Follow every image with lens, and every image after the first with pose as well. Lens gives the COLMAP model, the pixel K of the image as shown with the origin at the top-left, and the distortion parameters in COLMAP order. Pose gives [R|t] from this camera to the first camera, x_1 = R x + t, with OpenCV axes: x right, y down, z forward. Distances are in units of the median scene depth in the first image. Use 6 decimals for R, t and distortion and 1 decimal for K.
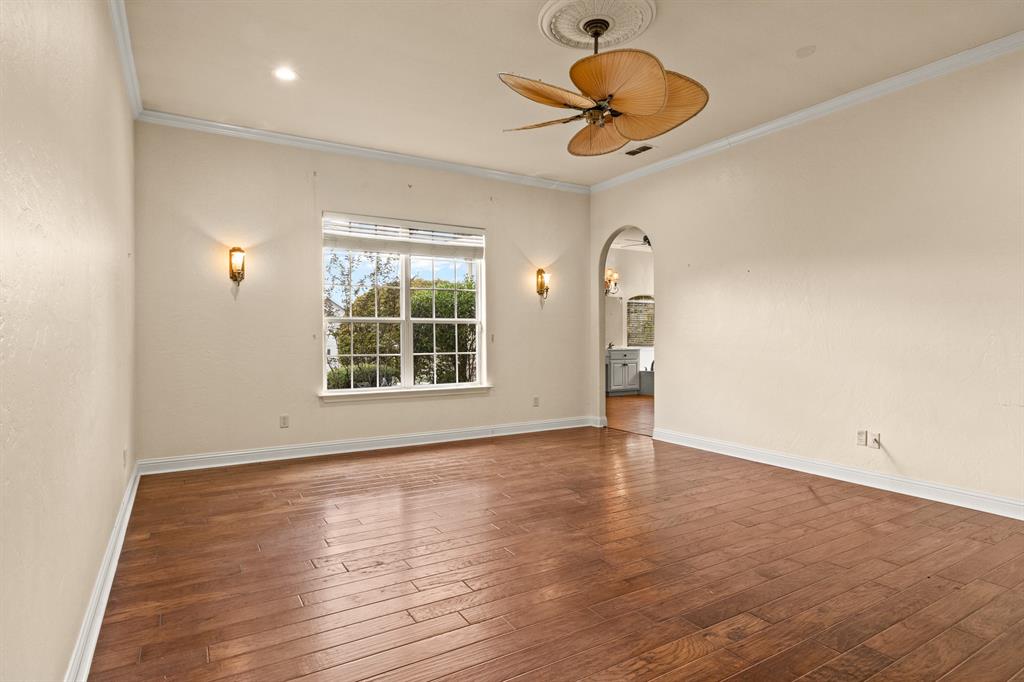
lens RADIAL K [[560.7, 0, 522.2], [0, 560.7, 333.8], [0, 0, 1]] dist [-0.004139, 0.001049]
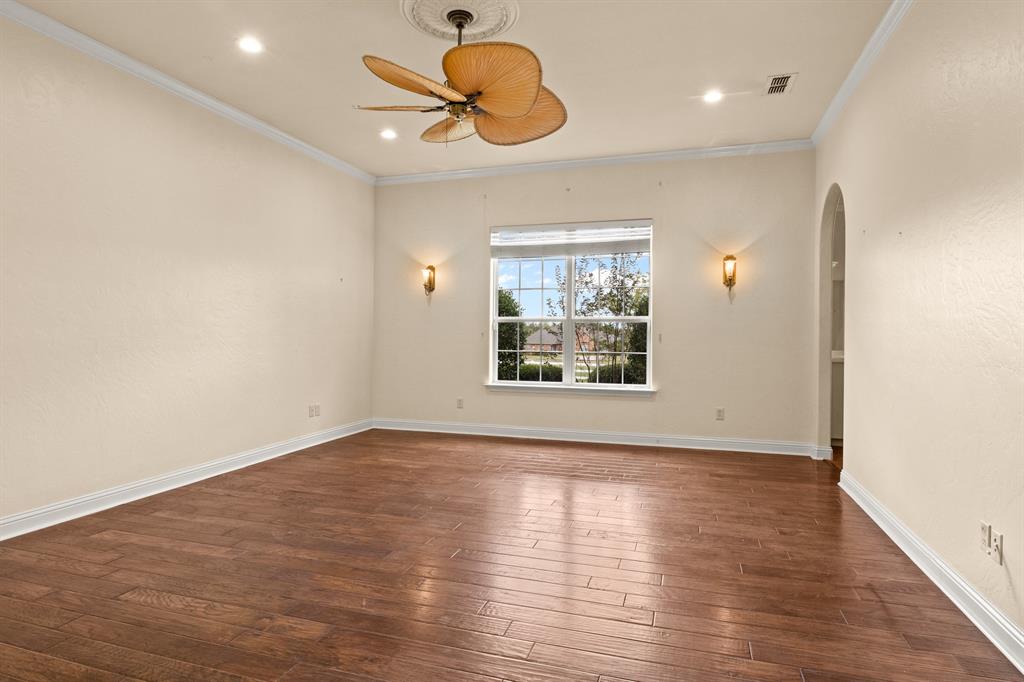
lens RADIAL K [[560.7, 0, 516.1], [0, 560.7, 342.2], [0, 0, 1]] dist [-0.004139, 0.001049]
pose [[0.653678, 0.013849, -0.756646, 0.486897], [-0.006823, 0.999900, 0.012406, 0.004835], [0.756742, -0.002947, 0.653707, 0.233268]]
